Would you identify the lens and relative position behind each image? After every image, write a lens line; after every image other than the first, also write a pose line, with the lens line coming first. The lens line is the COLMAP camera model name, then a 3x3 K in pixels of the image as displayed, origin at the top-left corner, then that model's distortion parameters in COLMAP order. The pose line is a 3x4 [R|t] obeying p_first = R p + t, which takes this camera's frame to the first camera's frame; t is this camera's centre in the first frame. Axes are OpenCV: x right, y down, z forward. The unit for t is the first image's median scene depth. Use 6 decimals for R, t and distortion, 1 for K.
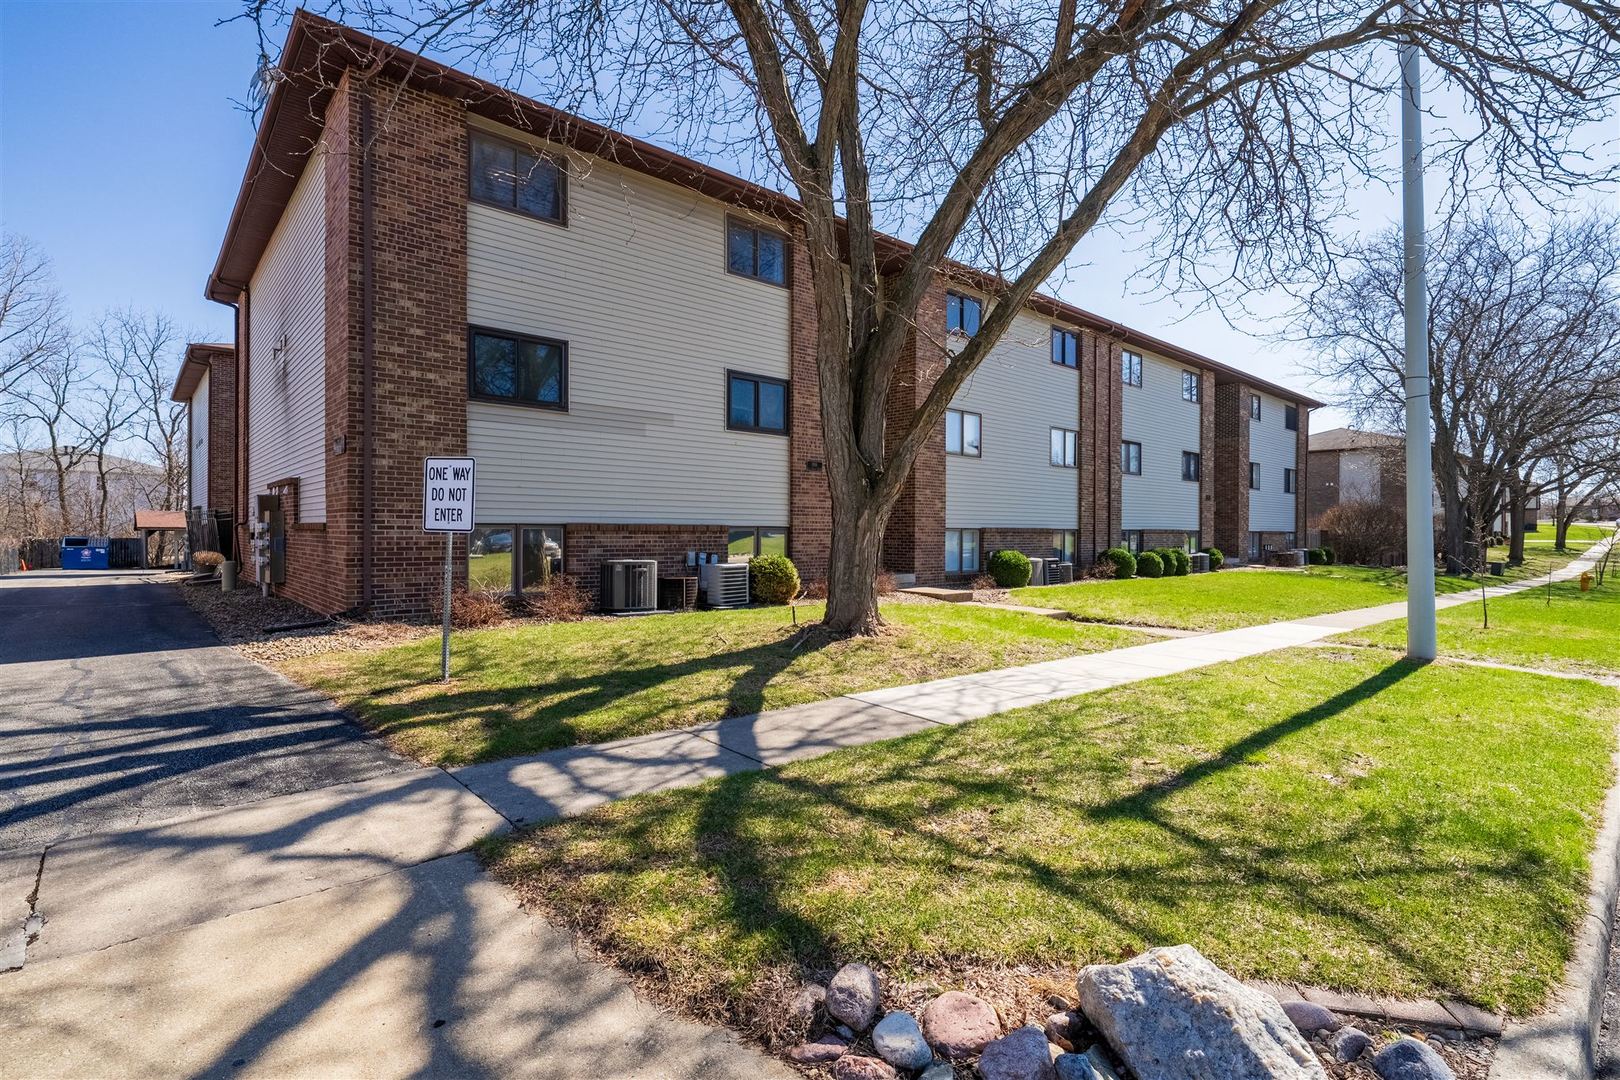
lens RADIAL K [[770.6, 0, 810.0], [0, 770.6, 540.0], [0, 0, 1]] dist [0.001156, 0.000065]
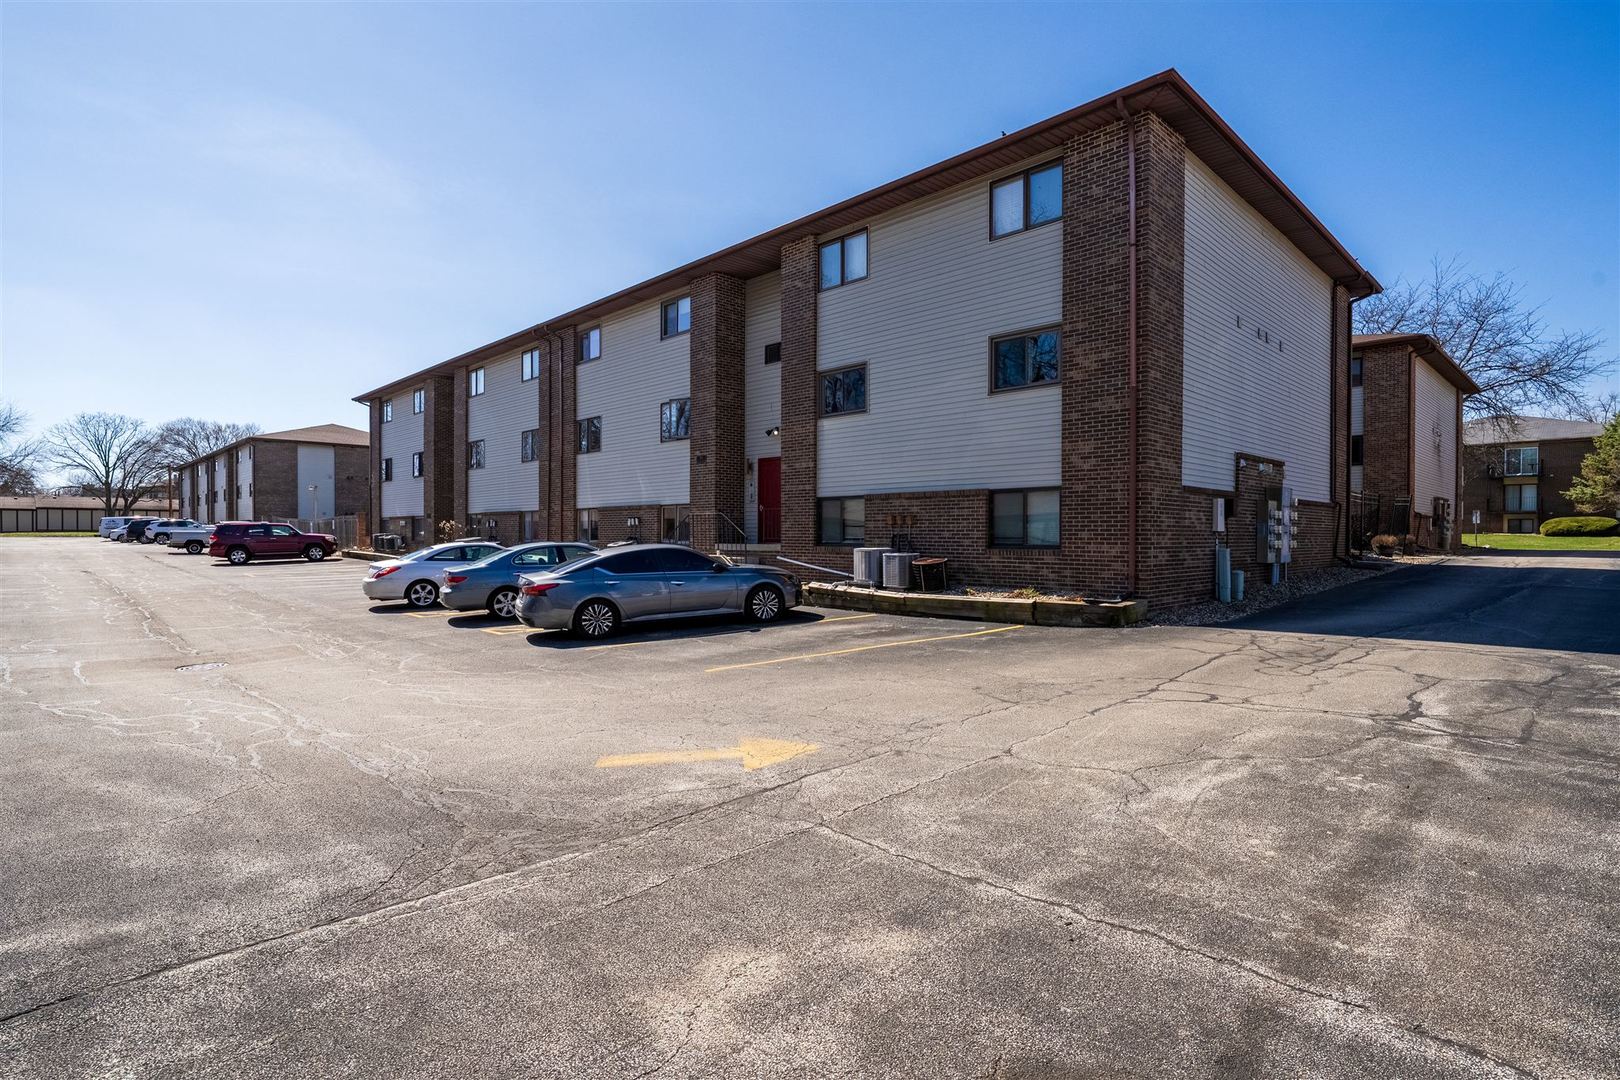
lens RADIAL K [[825.4, 0, 832.9], [0, 825.4, 553.6], [0, 0, 1]] dist [-0.001024, -0.000200]
pose [[0.067910, 0.025362, -0.997369, 0.199846], [0.006734, 0.999642, 0.025879, 0.007821], [0.997669, -0.008474, 0.067715, 0.146226]]
